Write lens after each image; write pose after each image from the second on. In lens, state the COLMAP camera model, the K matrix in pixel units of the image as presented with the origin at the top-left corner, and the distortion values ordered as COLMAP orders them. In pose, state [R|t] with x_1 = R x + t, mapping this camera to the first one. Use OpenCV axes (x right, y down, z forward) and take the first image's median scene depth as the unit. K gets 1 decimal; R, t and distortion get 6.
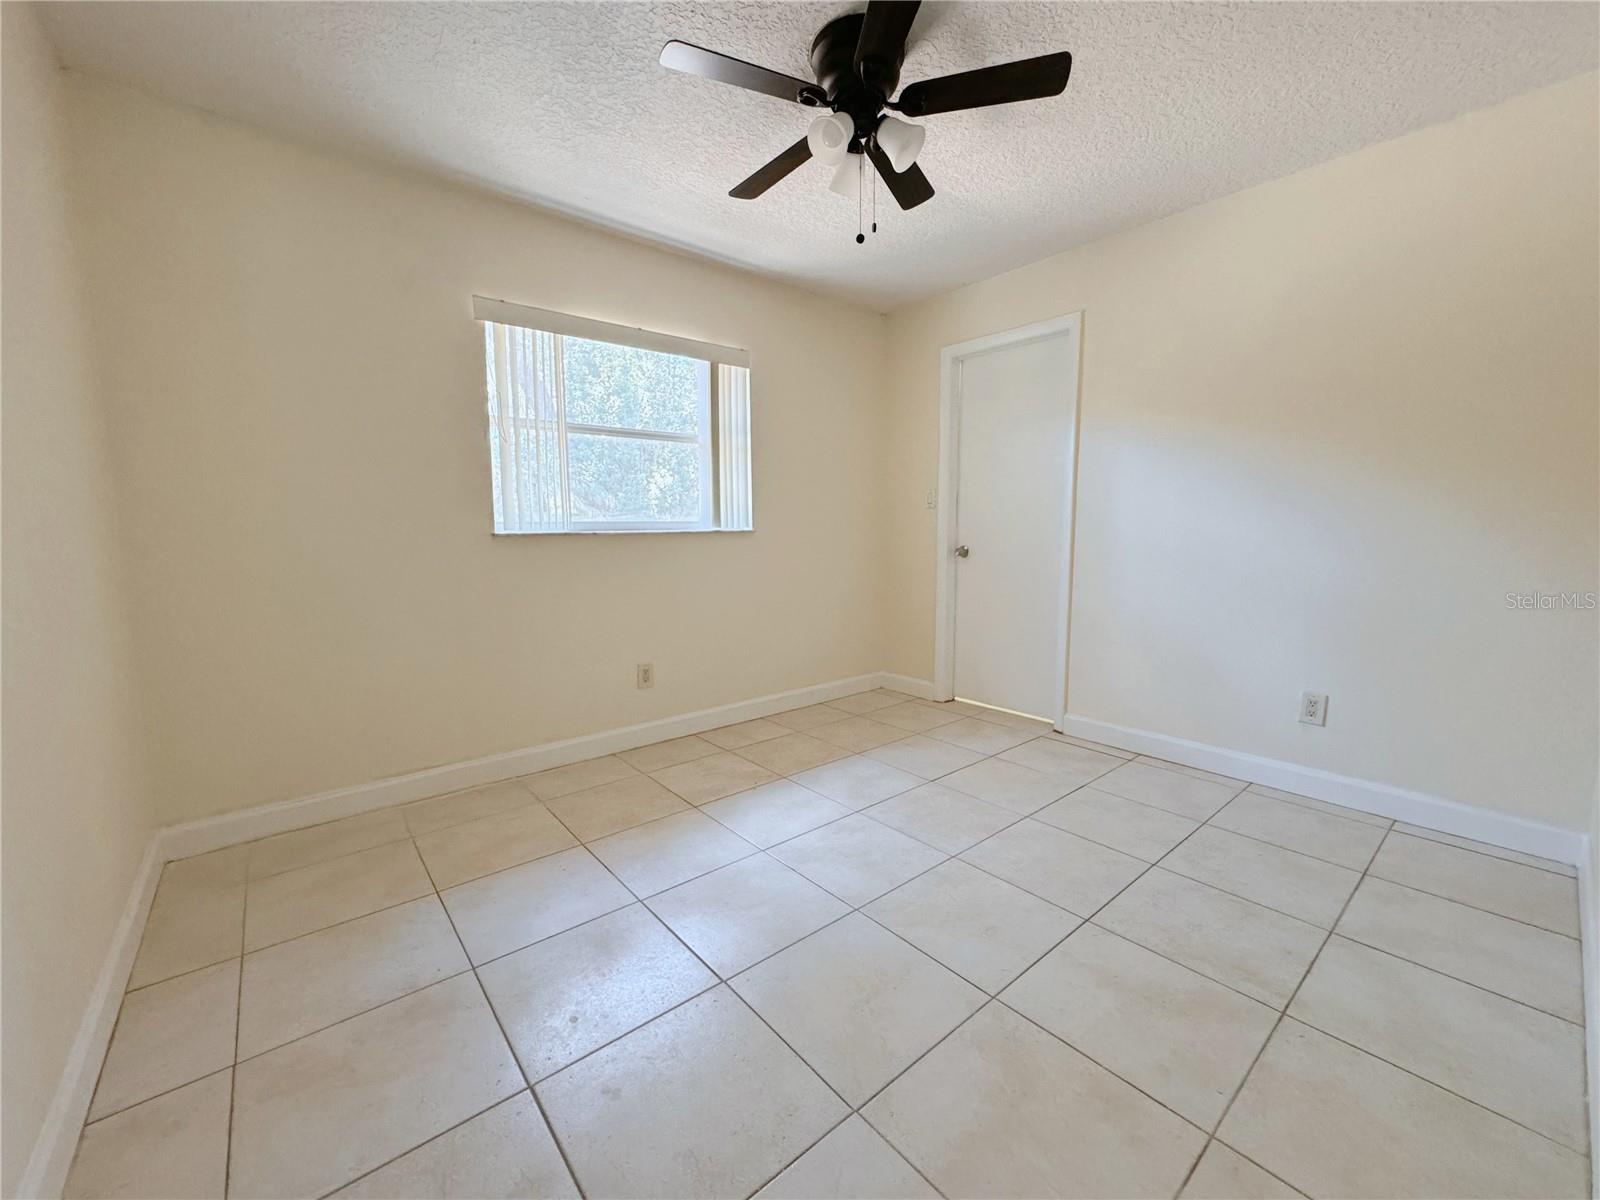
lens RADIAL K [[637.9, 0, 800.9], [0, 637.9, 601.3], [0, 0, 1]] dist [-0.001538, -0.000074]
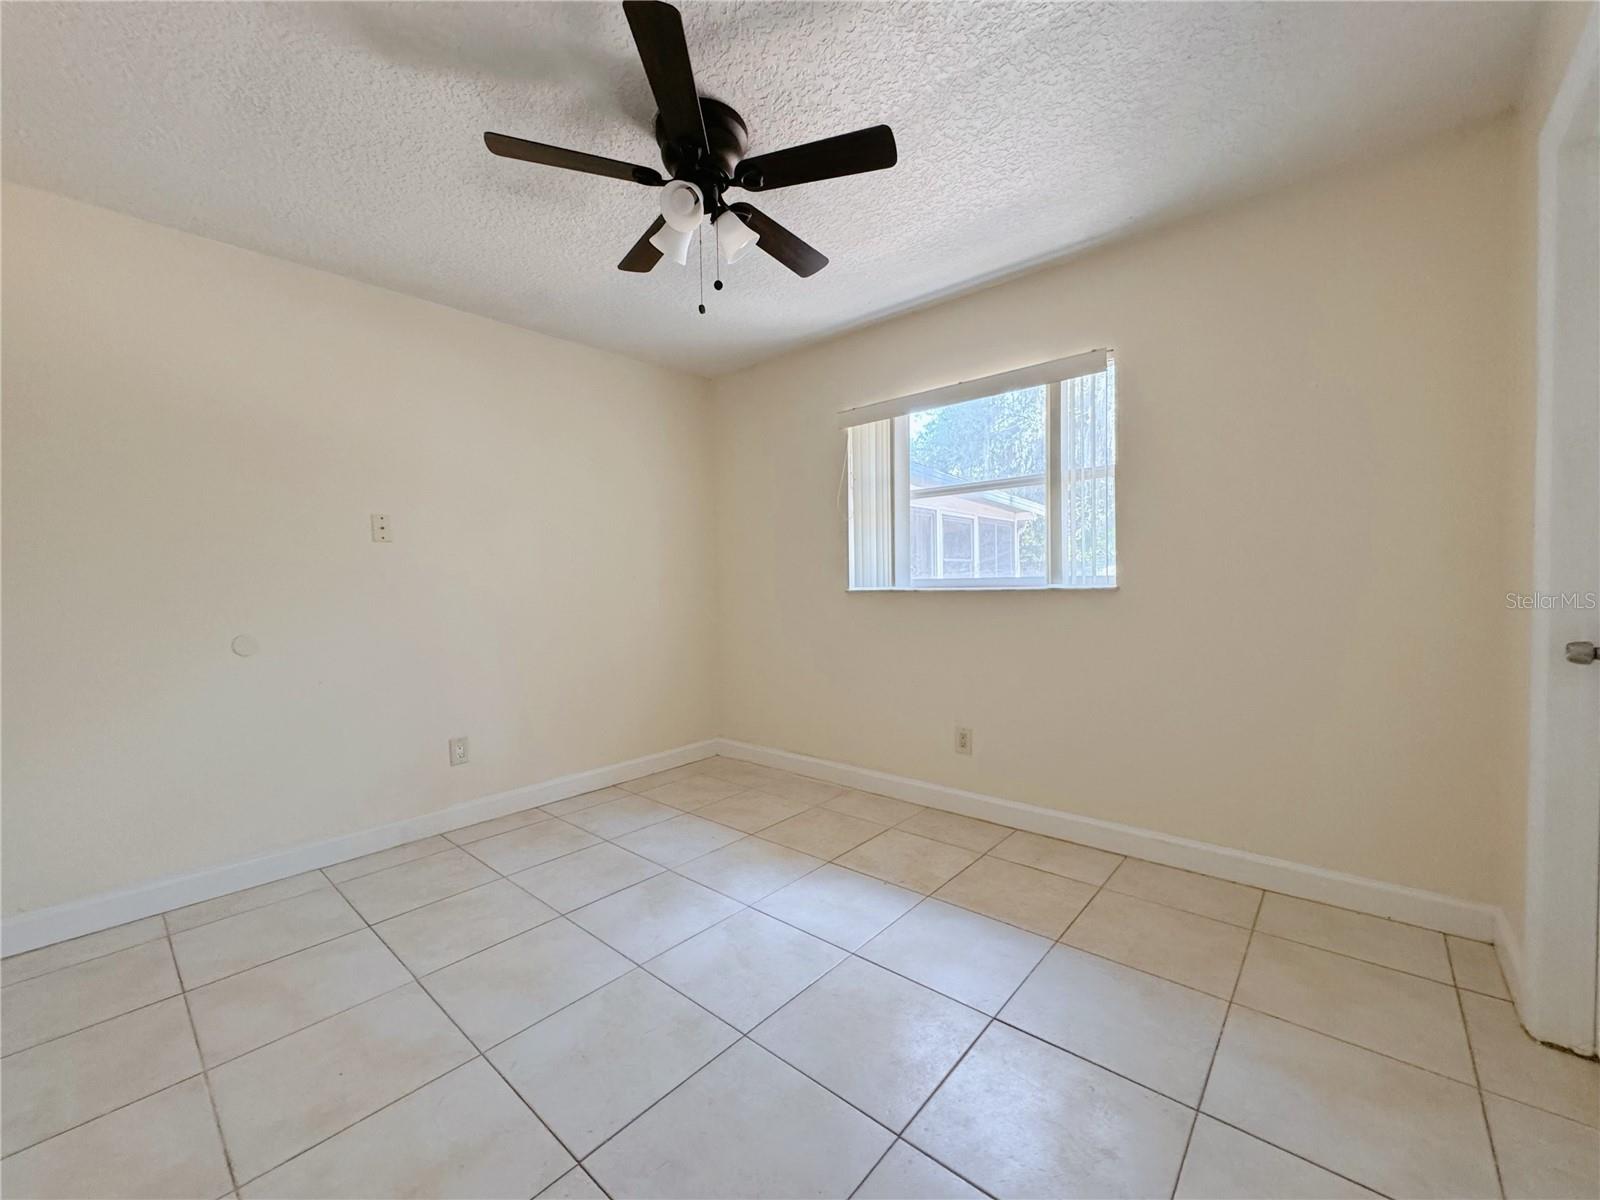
lens RADIAL K [[637.9, 0, 800.9], [0, 637.9, 601.3], [0, 0, 1]] dist [-0.001538, -0.000074]
pose [[0.150003, 0.035888, -0.988034, 0.746923], [-0.093753, 0.995354, 0.021921, -0.100489], [0.984230, 0.089343, 0.152671, 0.695130]]
